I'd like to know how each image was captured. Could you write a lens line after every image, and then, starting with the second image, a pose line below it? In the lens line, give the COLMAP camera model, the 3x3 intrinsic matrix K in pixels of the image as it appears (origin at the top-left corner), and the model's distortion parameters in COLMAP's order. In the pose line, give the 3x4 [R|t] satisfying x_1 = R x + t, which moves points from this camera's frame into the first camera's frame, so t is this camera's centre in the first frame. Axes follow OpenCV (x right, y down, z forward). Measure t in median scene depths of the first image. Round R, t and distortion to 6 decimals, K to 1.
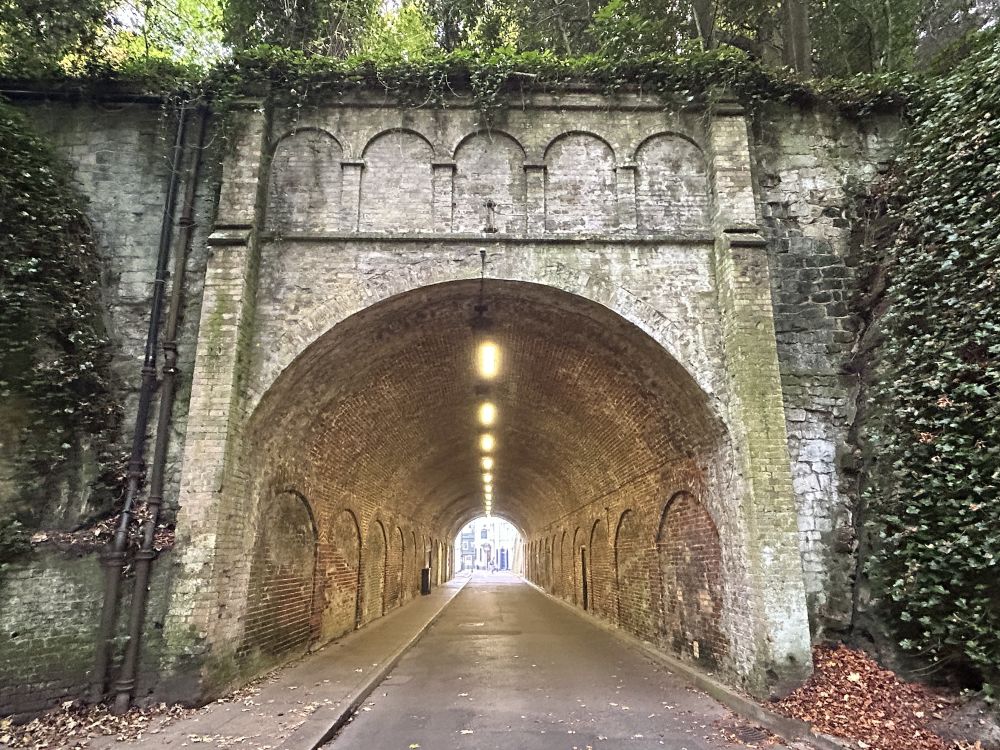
lens RADIAL K [[600.4, 0, 496.8], [0, 600.4, 376.1], [0, 0, 1]] dist [-0.005481, 0.002477]
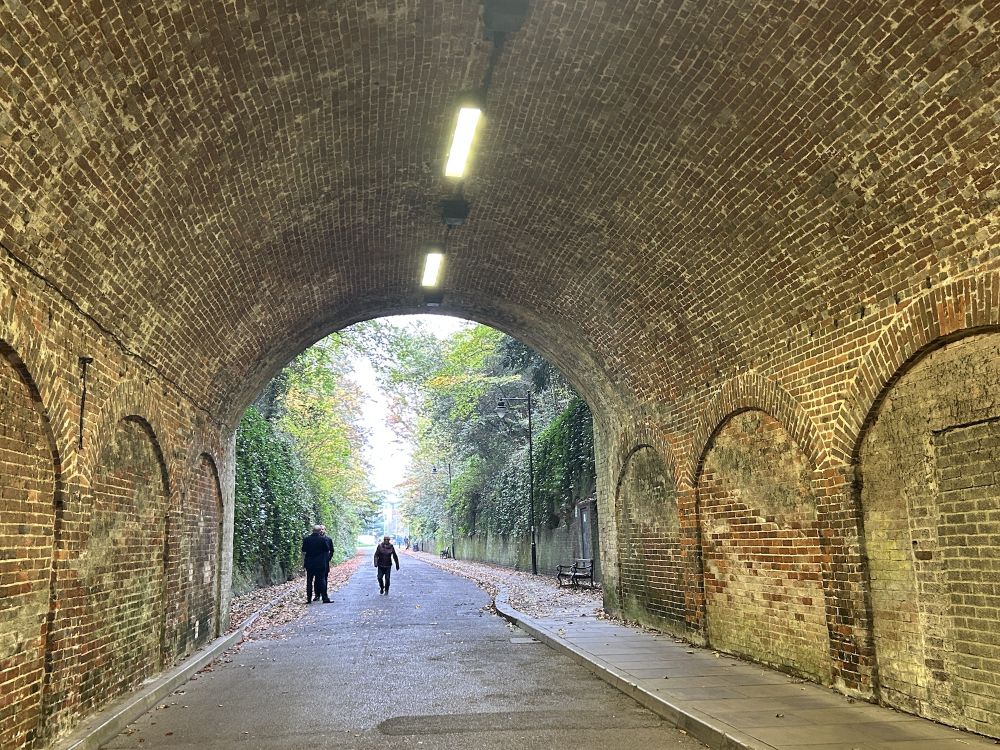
lens RADIAL K [[994.5, 0, 500.0], [0, 994.5, 375.0], [0, 0, 1]] dist [0.152748, -0.352904]
pose [[-0.992823, 0.009699, -0.119203, 0.031159], [0.061575, 0.895904, -0.439959, 0.405537], [0.102527, -0.444141, -0.890071, 1.282996]]
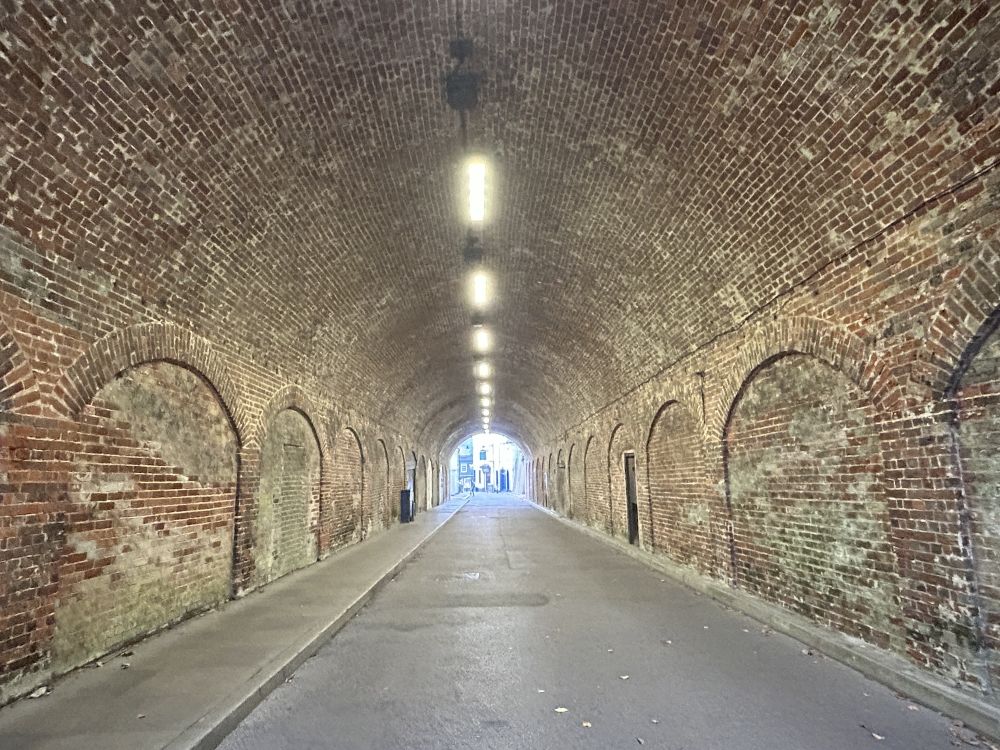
lens RADIAL K [[600.4, 0, 496.8], [0, 600.4, 376.1], [0, 0, 1]] dist [-0.005481, 0.002477]
pose [[0.999879, -0.015160, 0.003494, -0.002903], [0.014628, 0.992587, 0.120655, 0.133943], [-0.005298, -0.120589, 0.992688, 0.397611]]
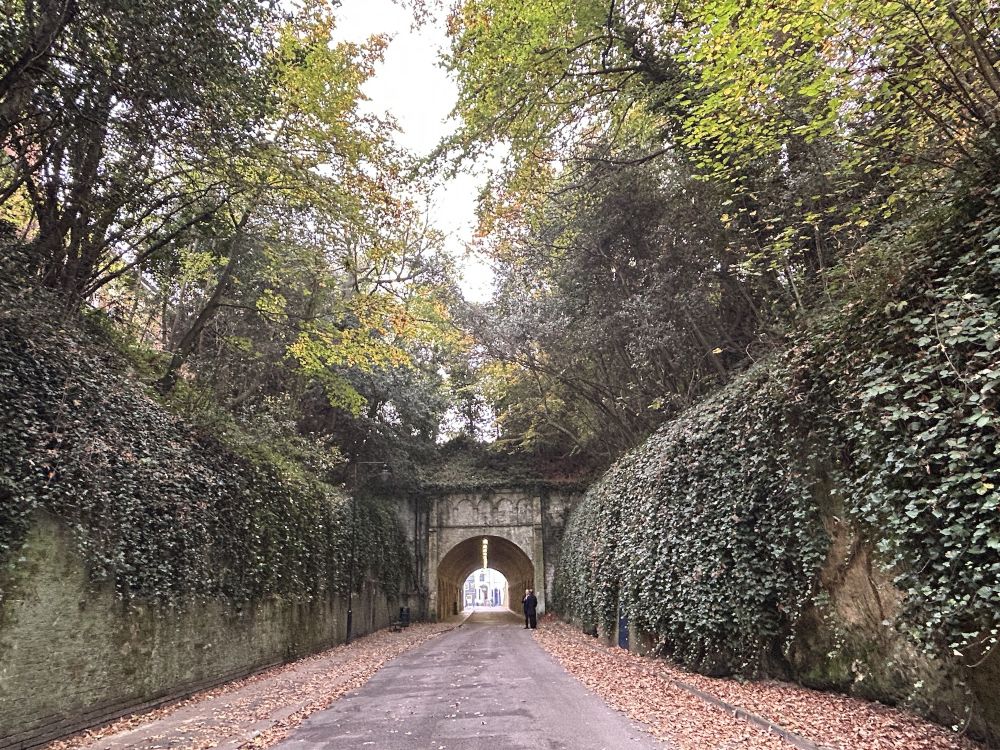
lens RADIAL K [[600.4, 0, 496.8], [0, 600.4, 376.1], [0, 0, 1]] dist [-0.005481, 0.002477]
pose [[0.999787, -0.017316, 0.011236, 0.018074], [0.017944, 0.998132, -0.058405, -0.461189], [-0.010204, 0.058594, 0.998230, -1.545607]]
